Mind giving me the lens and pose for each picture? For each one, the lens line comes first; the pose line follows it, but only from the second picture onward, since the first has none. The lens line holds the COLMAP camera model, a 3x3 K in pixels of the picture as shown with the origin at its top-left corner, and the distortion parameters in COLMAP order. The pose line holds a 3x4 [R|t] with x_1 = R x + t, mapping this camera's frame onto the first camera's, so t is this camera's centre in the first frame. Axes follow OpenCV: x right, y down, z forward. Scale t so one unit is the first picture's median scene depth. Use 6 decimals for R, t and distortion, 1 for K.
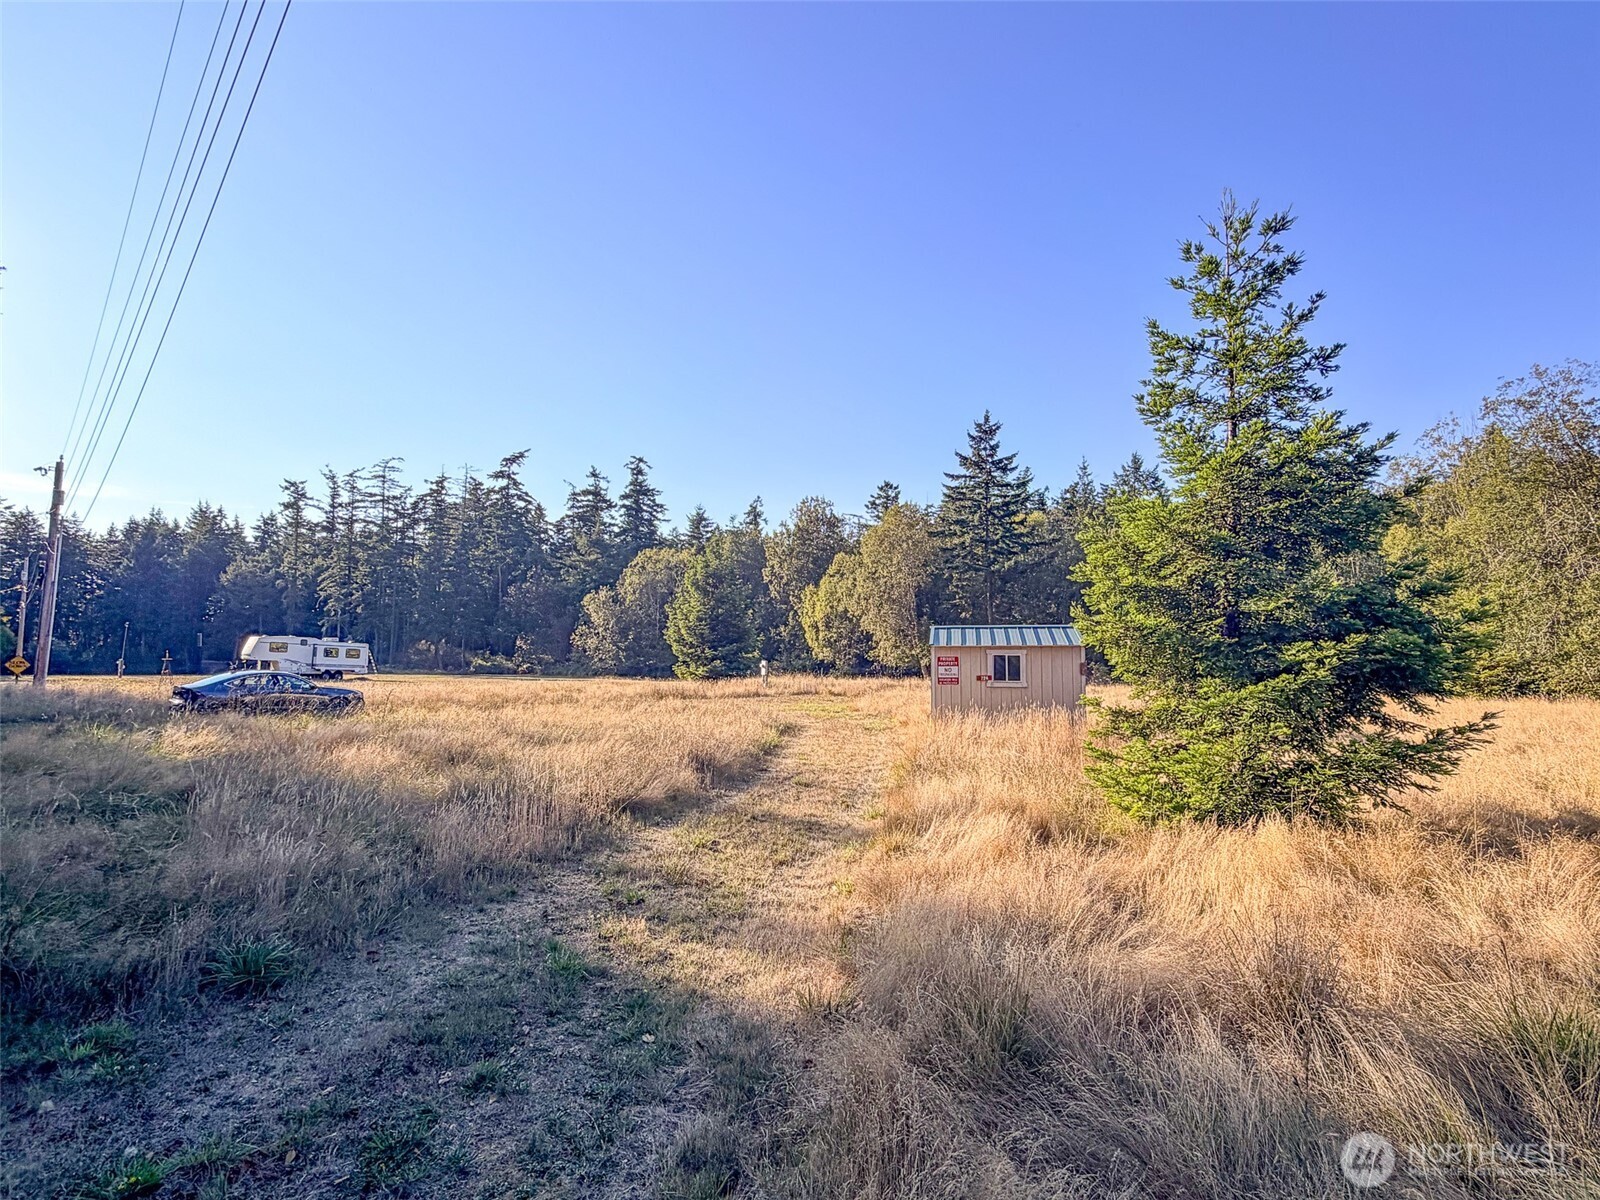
lens RADIAL K [[839.1, 0, 799.8], [0, 839.1, 600.3], [0, 0, 1]] dist [0.001847, 0.000284]
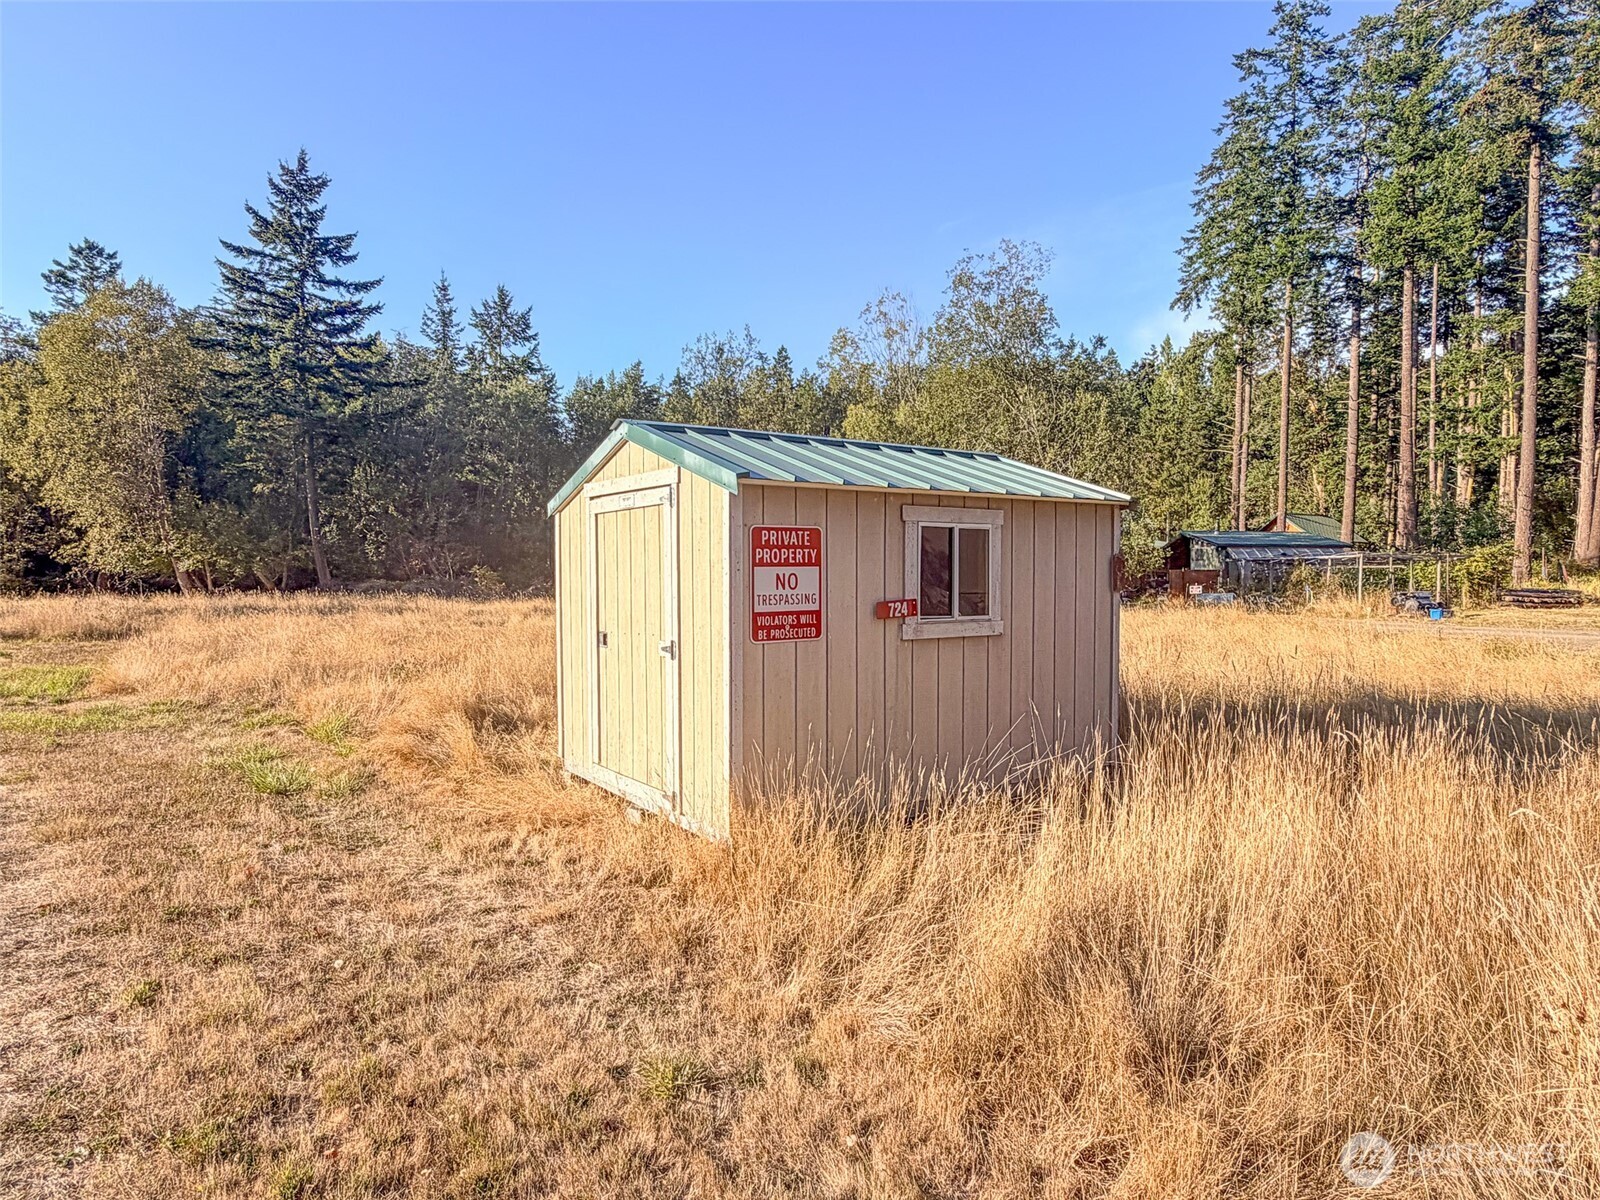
lens RADIAL K [[941.3, 0, 798.2], [0, 941.3, 599.2], [0, 0, 1]] dist [0.004686, -0.000085]
pose [[0.714651, -0.025180, 0.699028, -0.005128], [-0.049680, 0.995001, 0.086632, 0.019047], [-0.697715, -0.096639, 0.709827, 0.238051]]
